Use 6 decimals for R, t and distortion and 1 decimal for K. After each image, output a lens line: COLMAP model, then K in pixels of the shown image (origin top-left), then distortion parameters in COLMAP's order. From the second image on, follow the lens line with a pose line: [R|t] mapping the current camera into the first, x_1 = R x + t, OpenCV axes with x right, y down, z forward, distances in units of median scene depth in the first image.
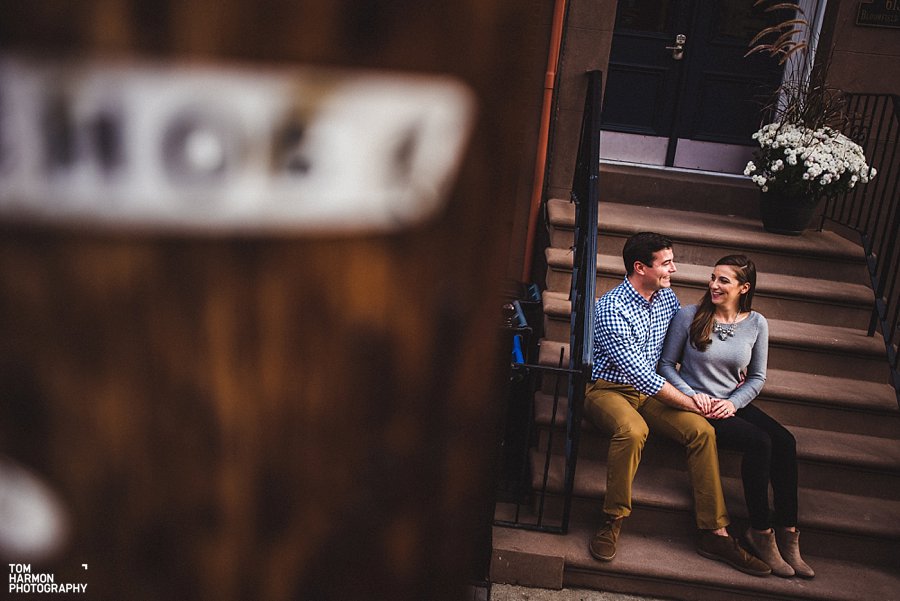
lens RADIAL K [[878.4, 0, 450.0], [0, 878.4, 300.5], [0, 0, 1]] dist [0.069832, -0.006626]
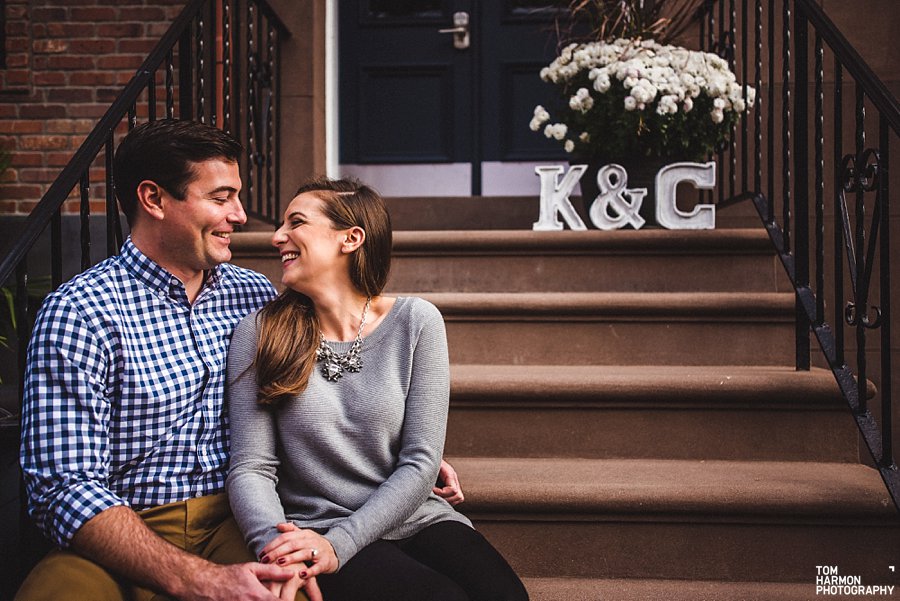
lens RADIAL K [[878.4, 0, 450.0], [0, 878.4, 300.5], [0, 0, 1]] dist [0.069832, -0.006626]
pose [[0.991689, -0.120205, 0.045868, 0.249390], [0.127382, 0.967446, -0.218685, 0.078396], [-0.018088, 0.222710, 0.974717, 0.498024]]
